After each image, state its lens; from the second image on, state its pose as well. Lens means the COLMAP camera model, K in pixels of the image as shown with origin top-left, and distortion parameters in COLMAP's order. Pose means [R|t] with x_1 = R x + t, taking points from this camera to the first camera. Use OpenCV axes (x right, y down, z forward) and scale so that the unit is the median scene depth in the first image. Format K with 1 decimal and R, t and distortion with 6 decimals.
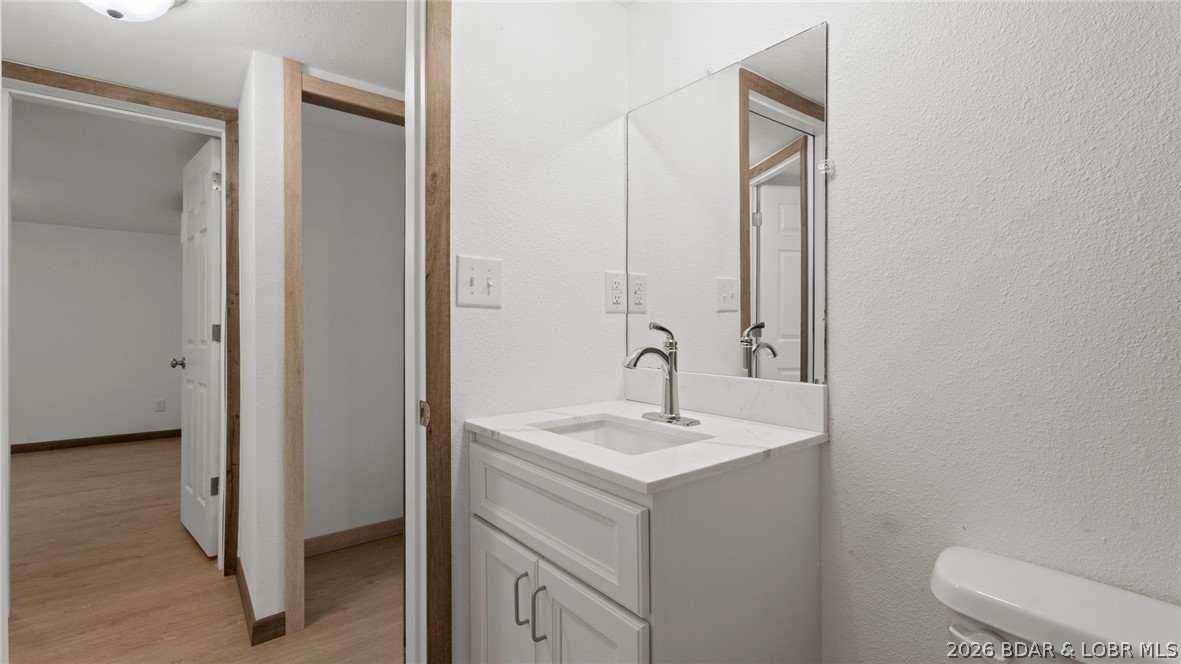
lens RADIAL K [[529.4, 0, 588.6], [0, 529.4, 331.4], [0, 0, 1]] dist [0.001453, 0.000121]
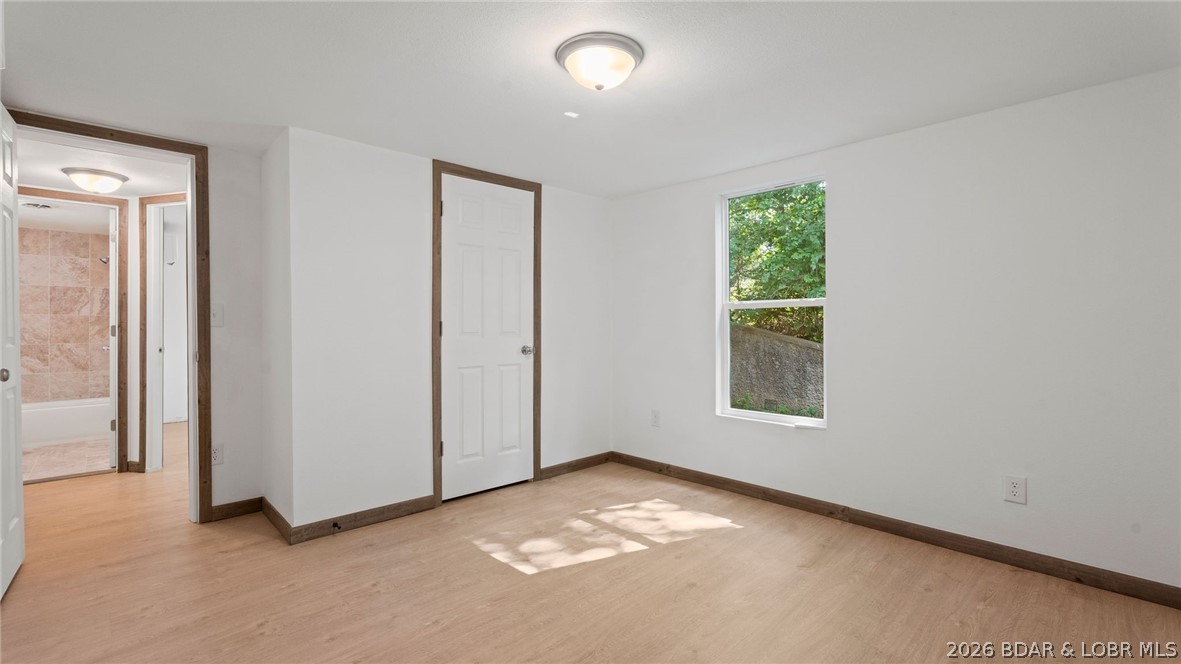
lens RADIAL K [[529.4, 0, 588.6], [0, 529.4, 331.4], [0, 0, 1]] dist [0.001453, 0.000121]
pose [[-0.996322, -0.000419, -0.085691, -3.227716], [-0.001804, 0.999869, 0.016083, -0.018567], [0.085673, 0.016178, -0.996192, 3.980767]]
